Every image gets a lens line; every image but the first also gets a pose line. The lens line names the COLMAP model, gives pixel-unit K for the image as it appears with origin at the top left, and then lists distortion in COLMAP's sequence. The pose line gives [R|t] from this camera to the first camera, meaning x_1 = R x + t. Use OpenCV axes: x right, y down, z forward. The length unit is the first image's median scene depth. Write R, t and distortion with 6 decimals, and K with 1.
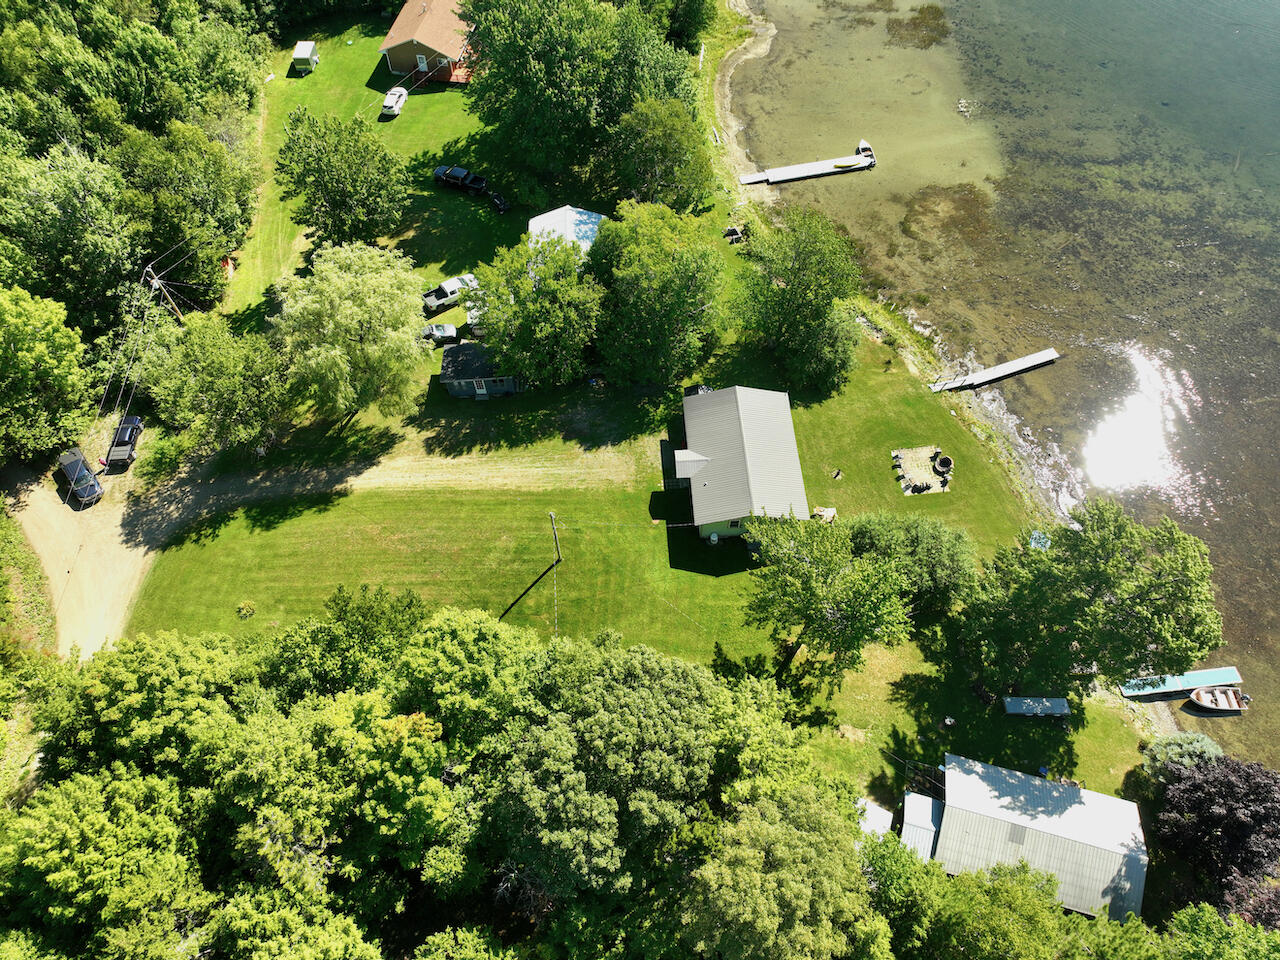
lens RADIAL K [[895.9, 0, 638.1], [0, 895.9, 478.4], [0, 0, 1]] dist [0.001117, 0.012673]
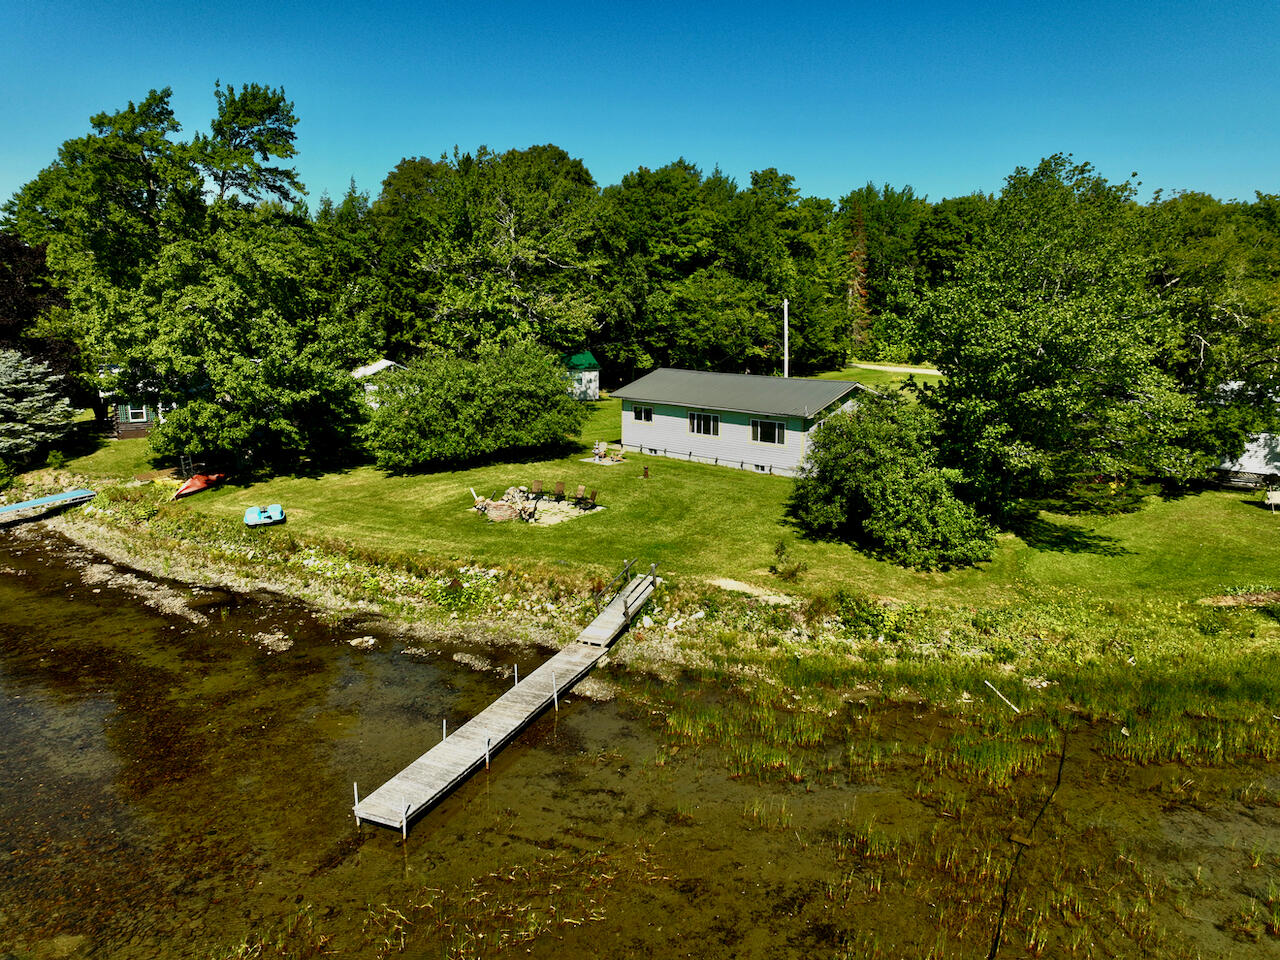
lens RADIAL K [[895.9, 0, 642.5], [0, 895.9, 488.8], [0, 0, 1]] dist [0.001117, 0.012673]
pose [[-0.700051, 0.153668, -0.697363, 0.587428], [-0.598179, 0.407179, 0.690208, -0.369586], [0.390015, 0.900328, -0.193125, 1.055781]]
